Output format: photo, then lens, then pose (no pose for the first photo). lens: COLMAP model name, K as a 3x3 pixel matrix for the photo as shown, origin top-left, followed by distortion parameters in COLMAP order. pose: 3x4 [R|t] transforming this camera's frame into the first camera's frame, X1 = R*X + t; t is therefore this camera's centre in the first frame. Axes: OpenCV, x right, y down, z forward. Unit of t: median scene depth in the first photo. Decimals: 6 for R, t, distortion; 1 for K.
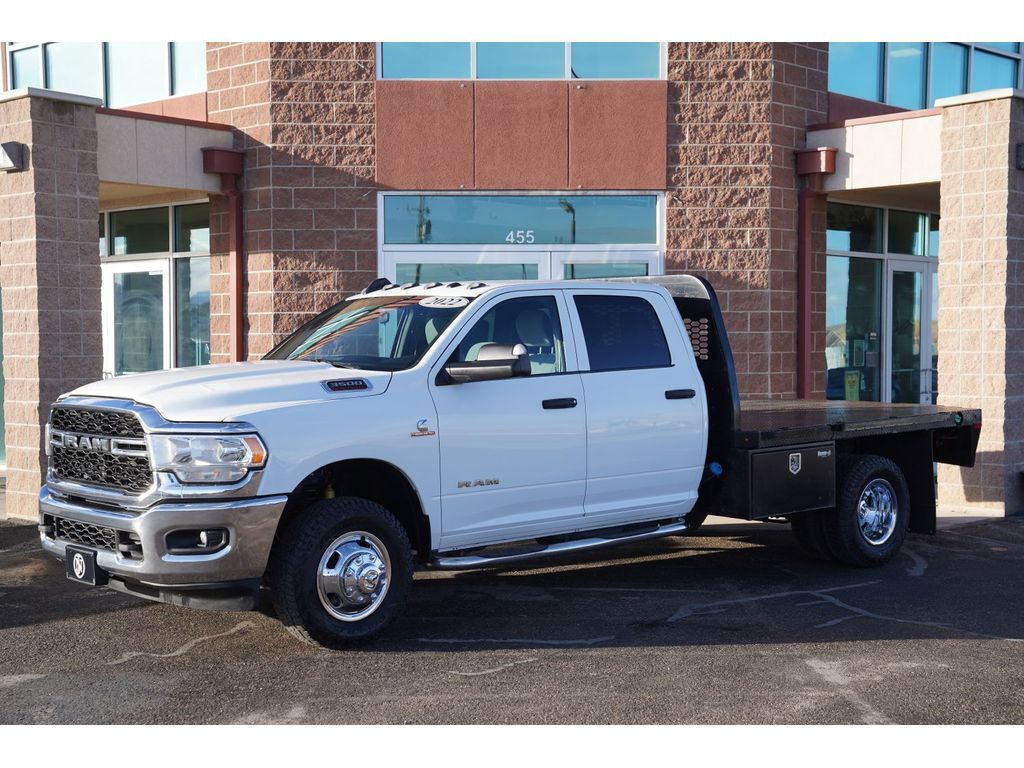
lens RADIAL K [[1665.0, 0, 515.6], [0, 1665.0, 383.9], [0, 0, 1]] dist [0.311666, 0.124517]
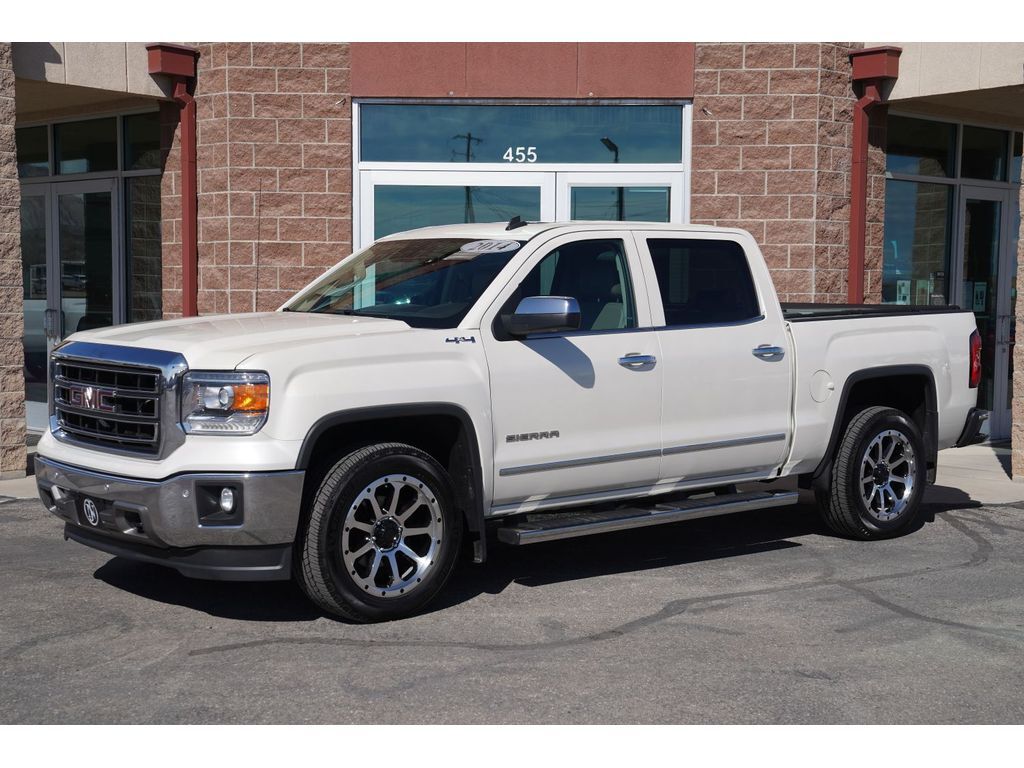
lens RADIAL K [[1665.0, 0, 515.6], [0, 1665.0, 383.9], [0, 0, 1]] dist [0.311666, 0.124517]
pose [[0.998893, 0.012521, -0.045347, 0.040649], [-0.011315, 0.999578, 0.026764, 0.005875], [0.045663, -0.026222, 0.998613, 0.144972]]
